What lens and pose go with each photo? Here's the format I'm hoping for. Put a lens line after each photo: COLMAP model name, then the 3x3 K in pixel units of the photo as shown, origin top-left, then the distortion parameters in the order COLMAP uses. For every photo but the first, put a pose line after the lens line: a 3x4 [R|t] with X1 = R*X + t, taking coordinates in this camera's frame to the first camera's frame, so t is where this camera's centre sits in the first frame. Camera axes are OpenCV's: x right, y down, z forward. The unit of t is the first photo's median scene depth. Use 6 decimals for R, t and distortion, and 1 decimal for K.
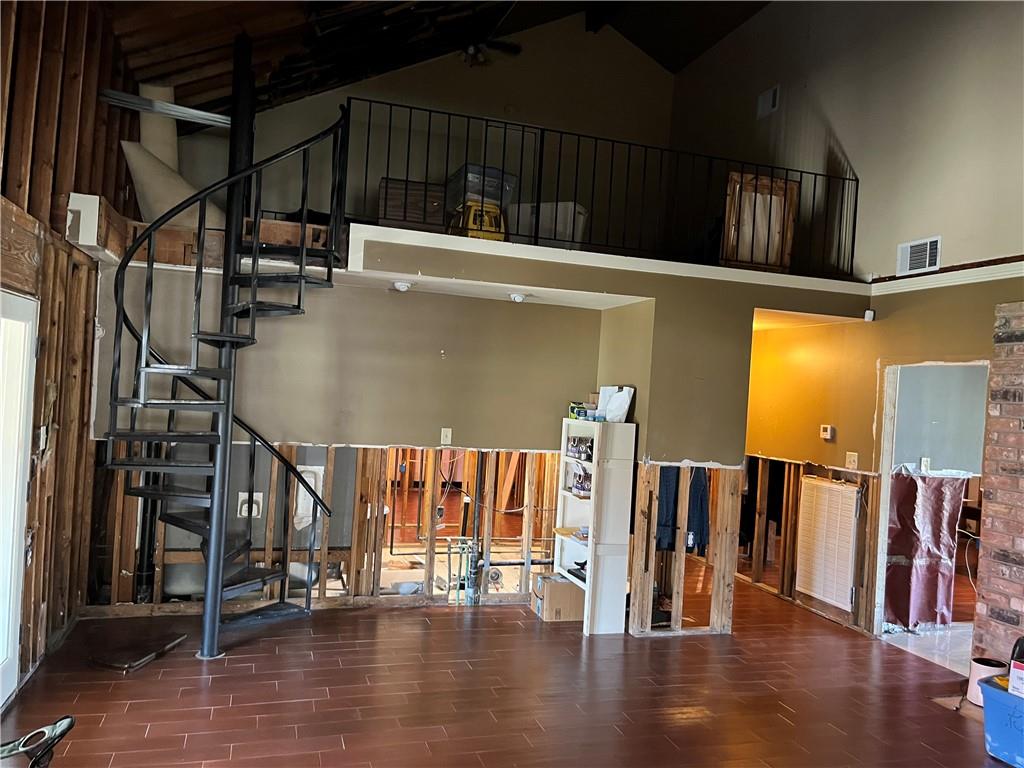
lens RADIAL K [[773.1, 0, 517.4], [0, 773.1, 386.0], [0, 0, 1]] dist [0.064275, -0.091602]
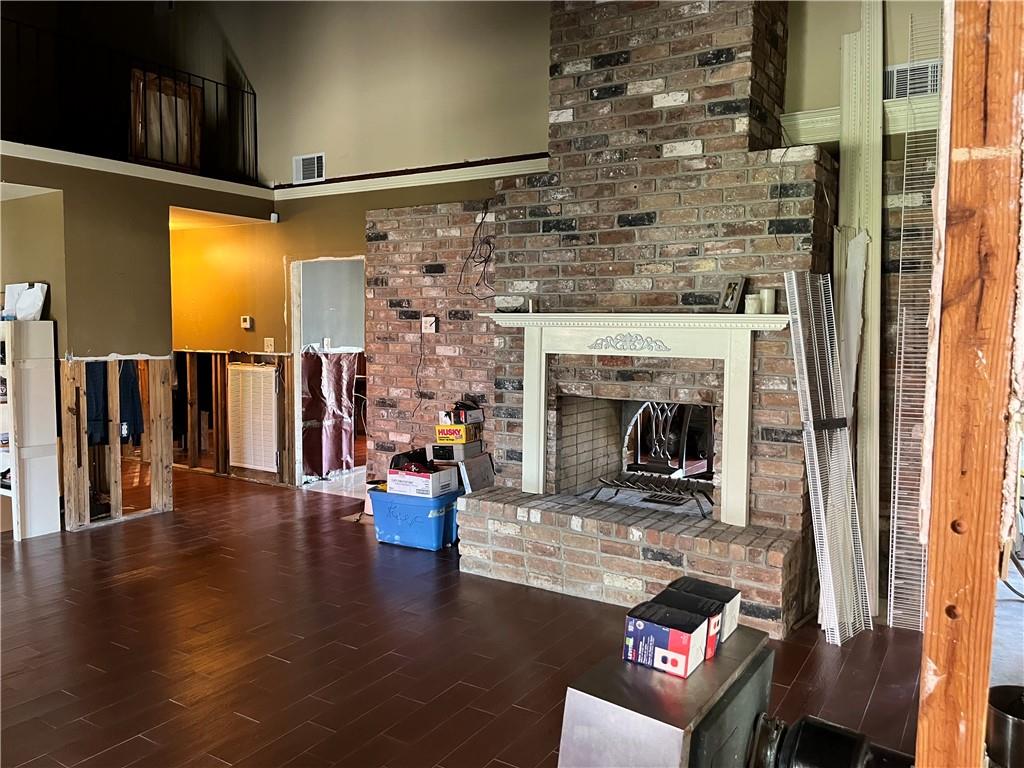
lens RADIAL K [[773.1, 0, 517.4], [0, 773.1, 386.0], [0, 0, 1]] dist [0.064275, -0.091602]
pose [[0.759079, -0.103553, 0.642710, -0.042276], [0.032457, 0.992060, 0.121507, 0.028148], [-0.650189, -0.071373, 0.756412, -0.123690]]
